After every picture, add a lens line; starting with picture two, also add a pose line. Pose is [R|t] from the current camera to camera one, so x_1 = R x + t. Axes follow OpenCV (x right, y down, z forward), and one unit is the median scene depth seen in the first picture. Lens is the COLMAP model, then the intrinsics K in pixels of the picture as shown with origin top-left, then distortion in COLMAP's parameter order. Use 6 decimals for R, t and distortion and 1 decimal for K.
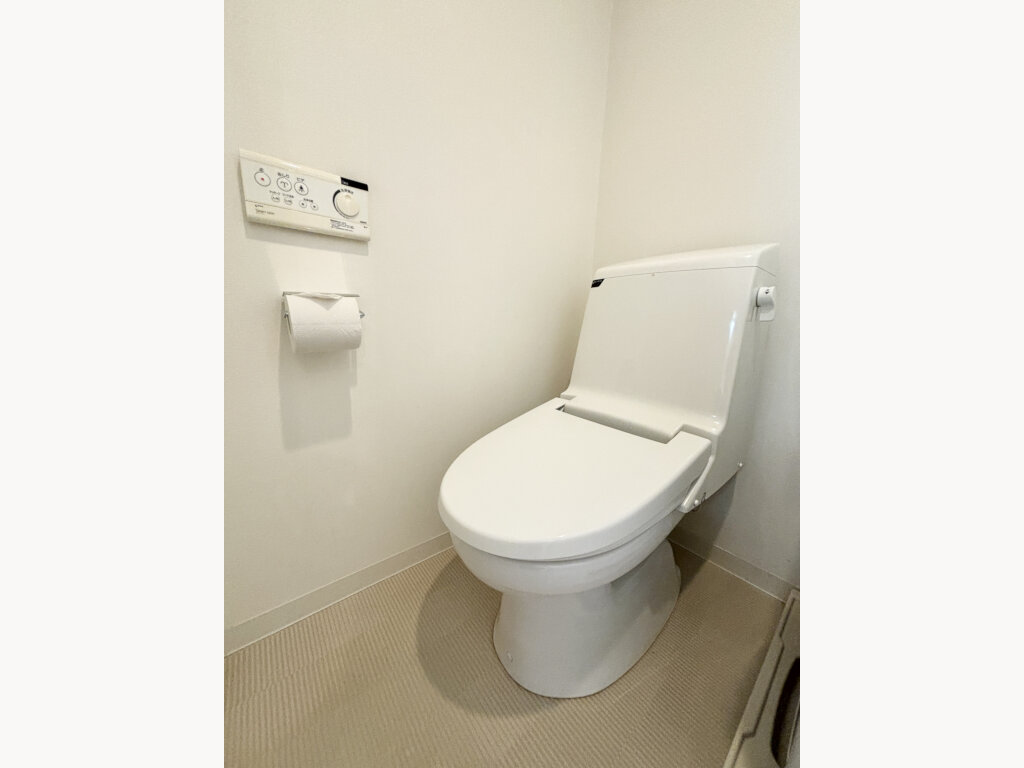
lens RADIAL K [[309.1, 0, 512.0], [0, 309.1, 384.0], [0, 0, 1]] dist [-0.002418, -0.000028]
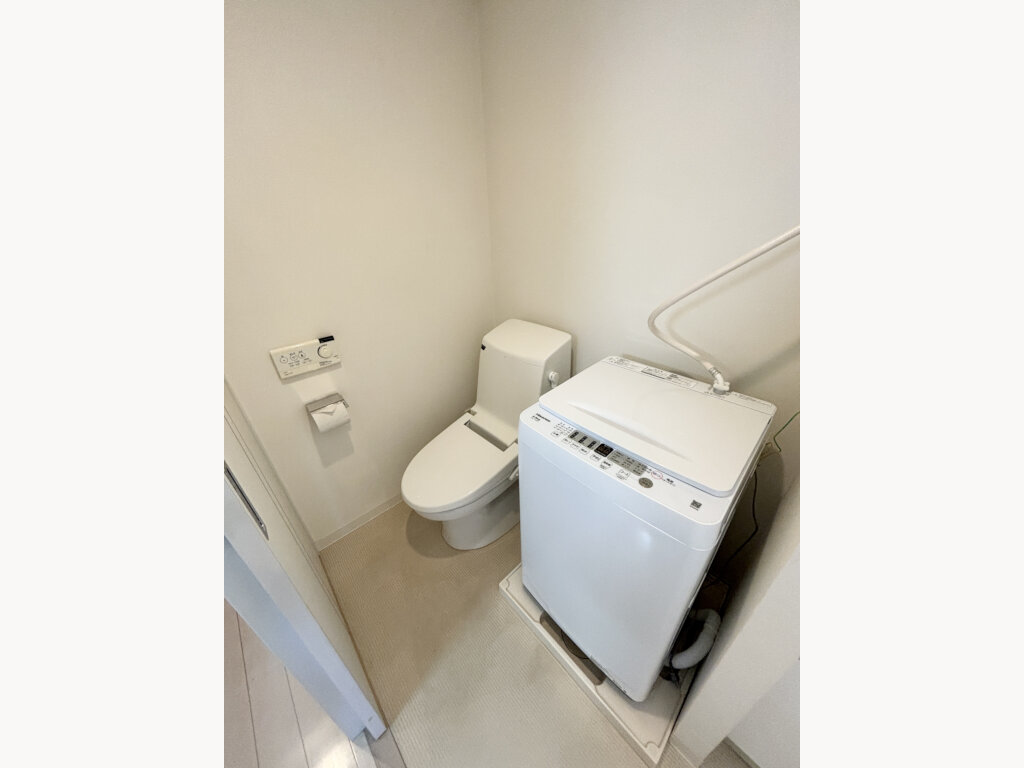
lens RADIAL K [[309.1, 0, 512.0], [0, 309.1, 384.0], [0, 0, 1]] dist [-0.002418, -0.000028]
pose [[0.995204, -0.096915, 0.013269, 0.569637], [0.088774, 0.951806, 0.293573, -0.882589], [-0.041081, -0.290987, 0.955845, -0.930850]]
